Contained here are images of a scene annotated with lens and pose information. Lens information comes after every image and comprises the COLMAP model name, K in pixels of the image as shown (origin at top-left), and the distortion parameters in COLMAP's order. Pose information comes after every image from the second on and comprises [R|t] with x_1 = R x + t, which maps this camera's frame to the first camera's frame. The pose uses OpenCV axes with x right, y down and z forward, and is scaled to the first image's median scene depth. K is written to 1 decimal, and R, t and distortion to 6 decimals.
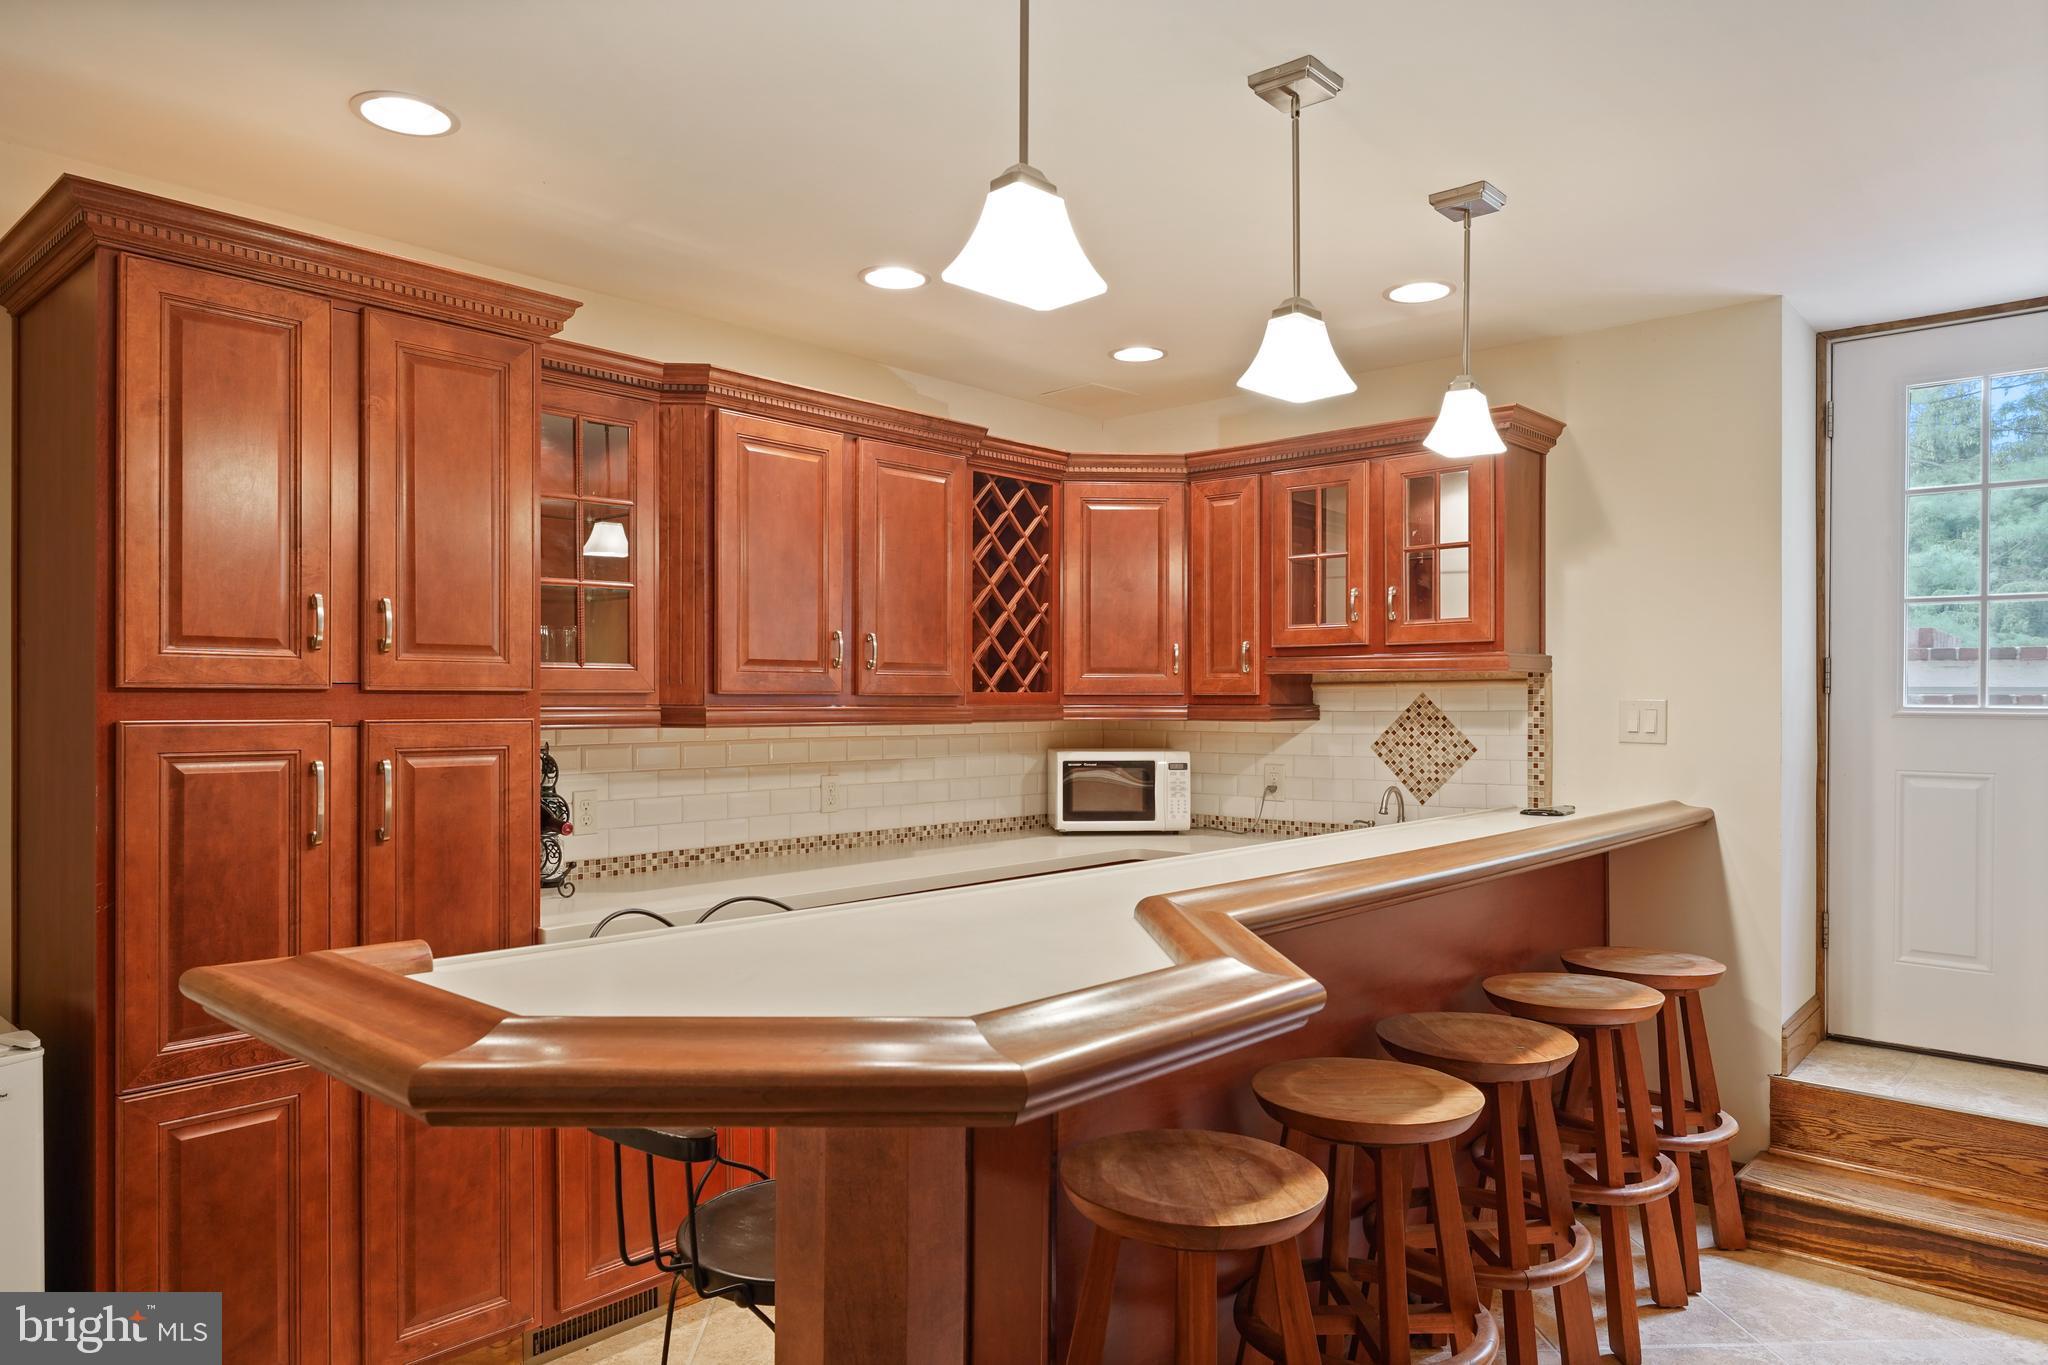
lens RADIAL K [[1289.8, 0, 1019.7], [0, 1289.8, 698.4], [0, 0, 1]] dist [-0.001086, 0.002909]
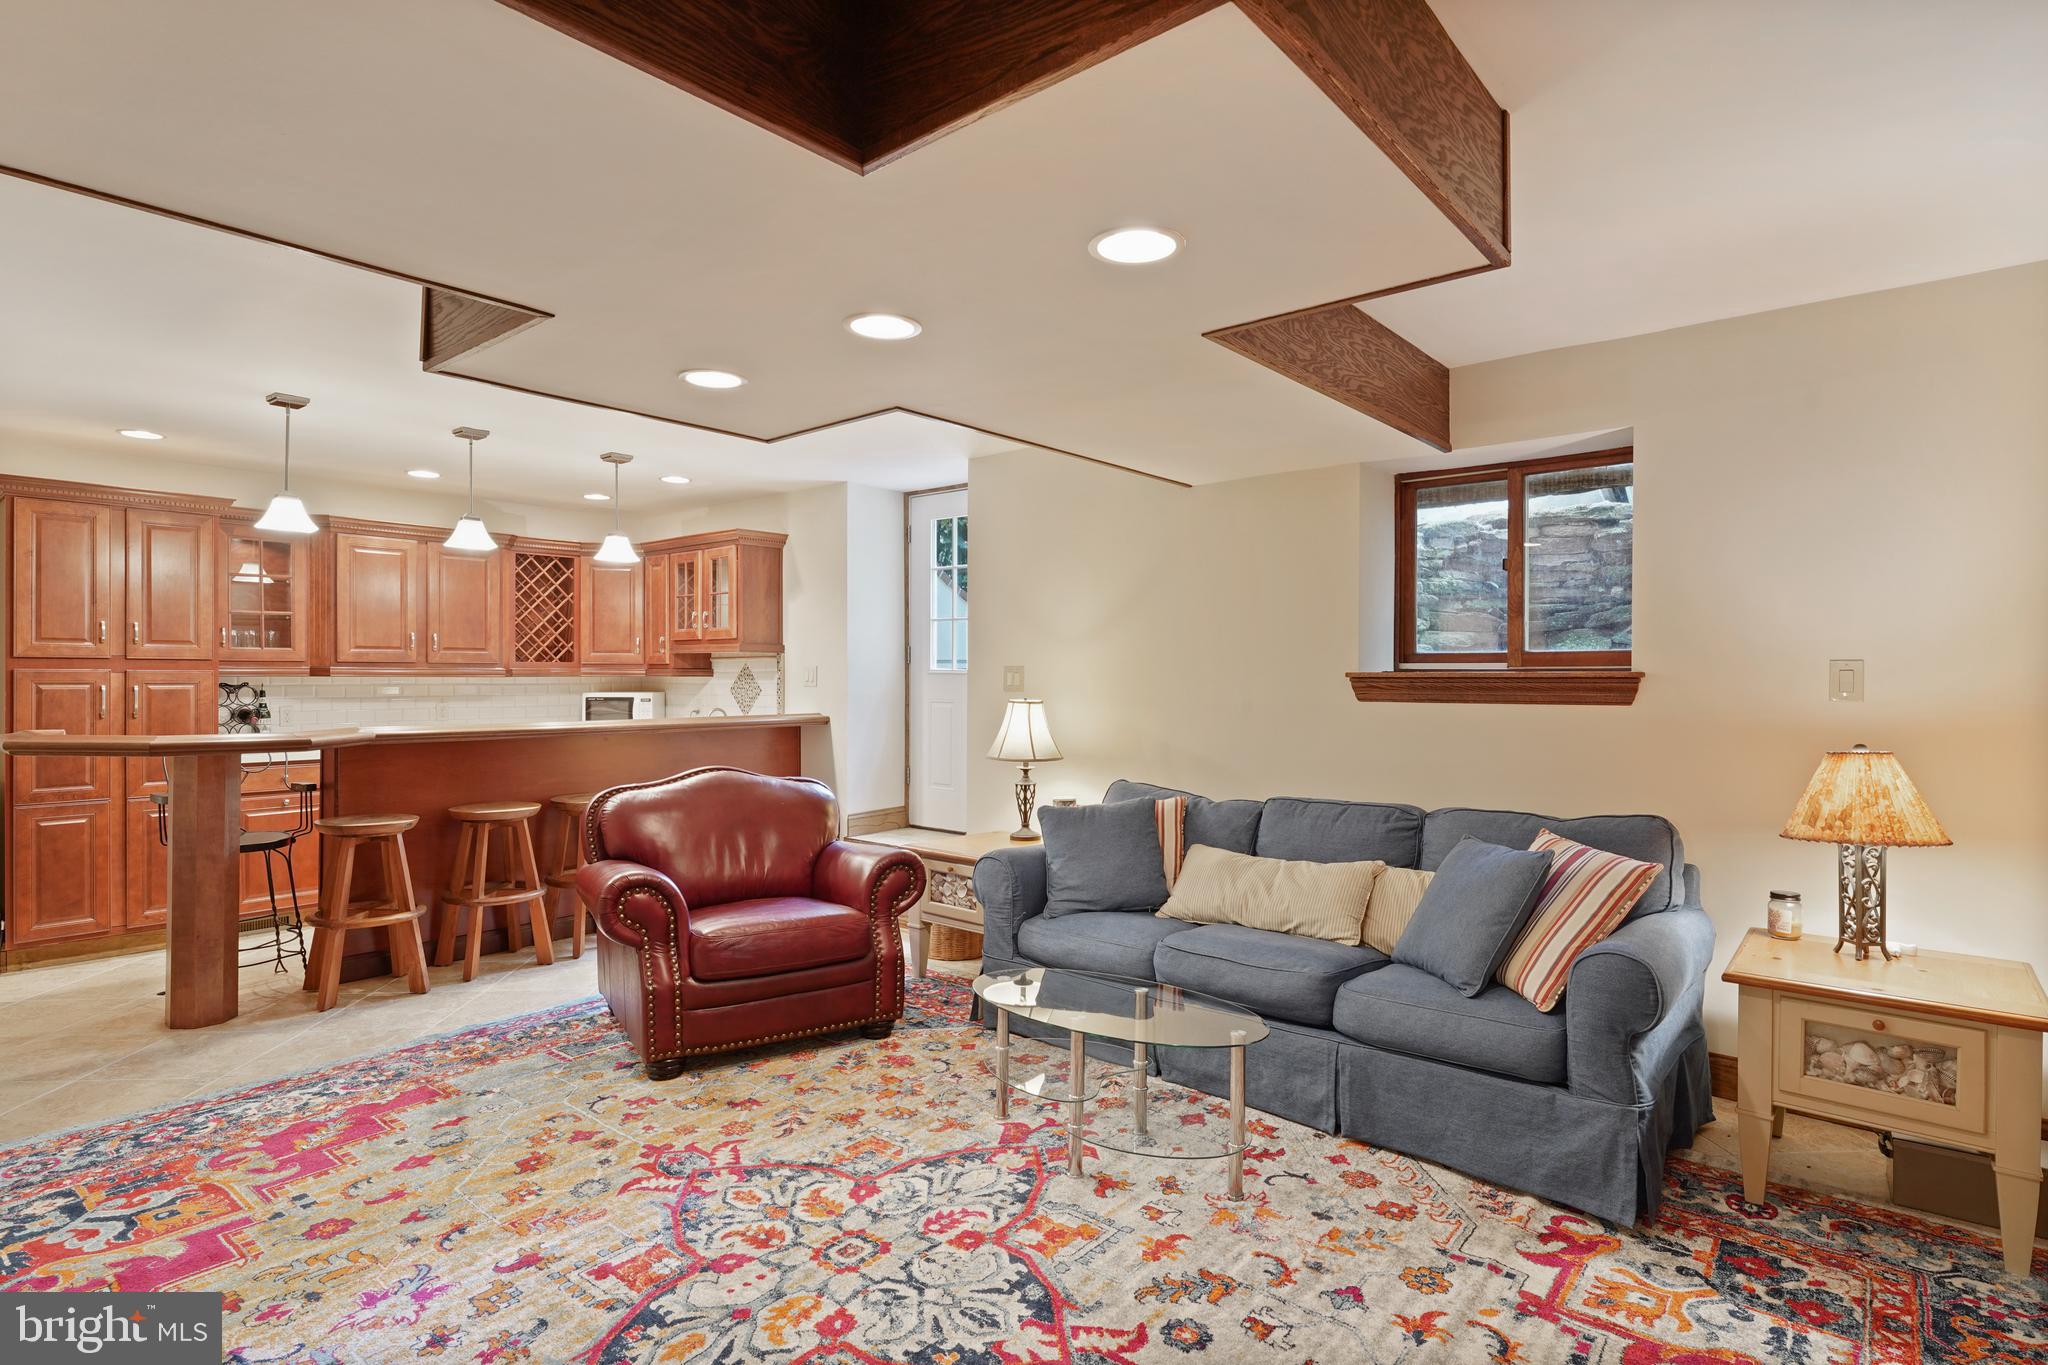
lens RADIAL K [[1028.5, 0, 1026.1], [0, 1028.5, 675.6], [0, 0, 1]] dist [0.001373, -0.001161]
pose [[0.999218, 0.001336, 0.039522, 0.850589], [-0.001437, 0.999996, 0.002525, 0.014157], [-0.039518, -0.002580, 0.999216, -0.790694]]
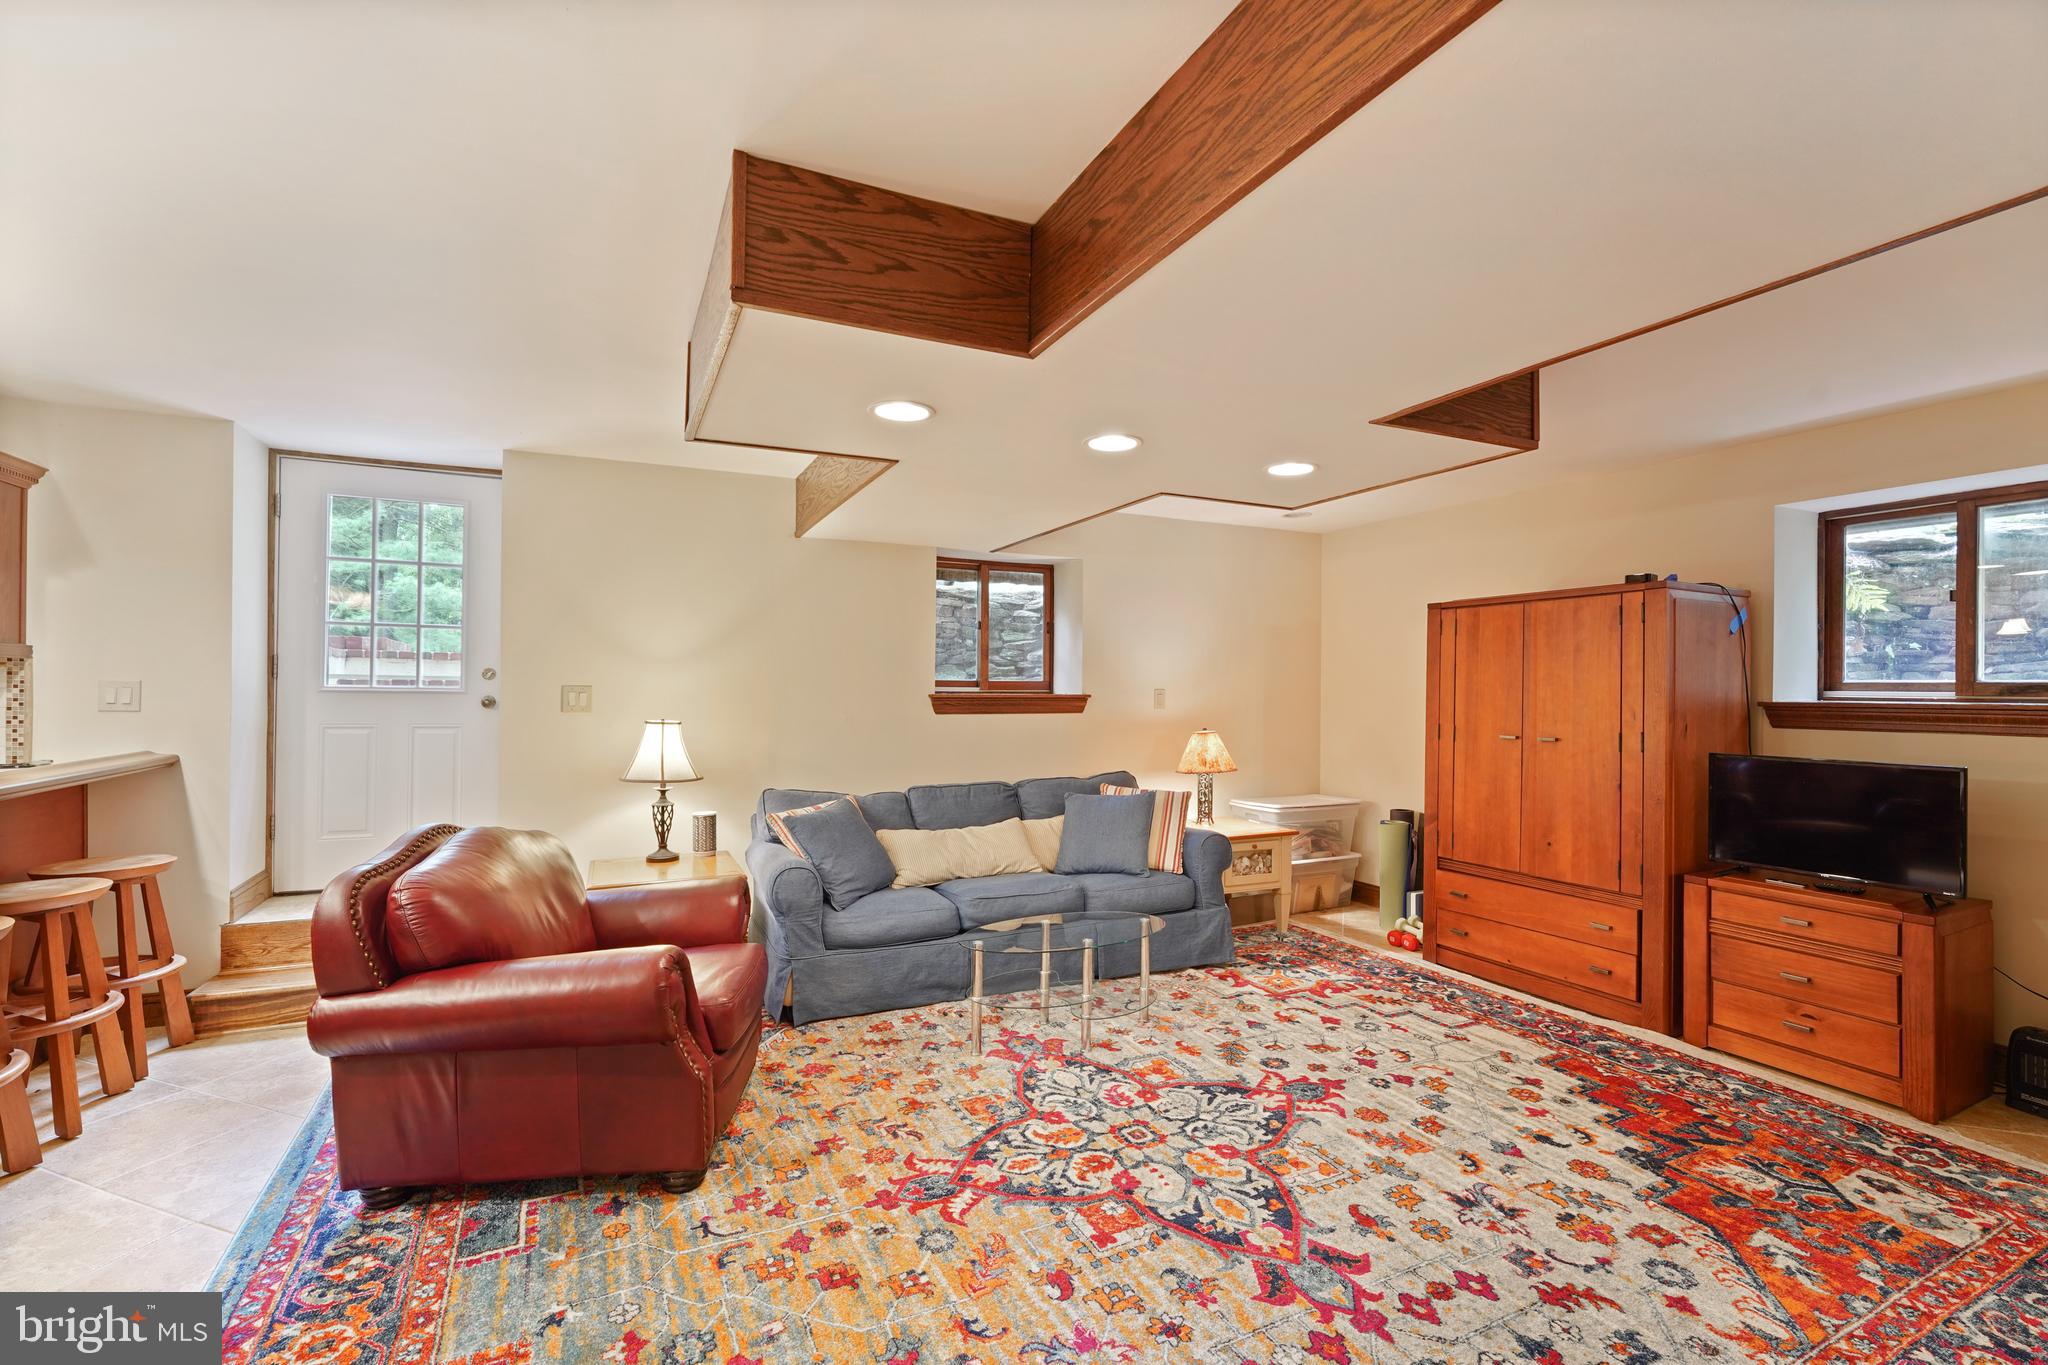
lens RADIAL K [[892.3, 0, 1012.6], [0, 892.3, 683.3], [0, 0, 1]] dist [0.000939, -0.000284]
pose [[0.388917, 0.007245, 0.921244, -0.035827], [-0.008417, 0.999955, -0.004311, 0.000742], [-0.921234, -0.006077, 0.388961, -0.297515]]
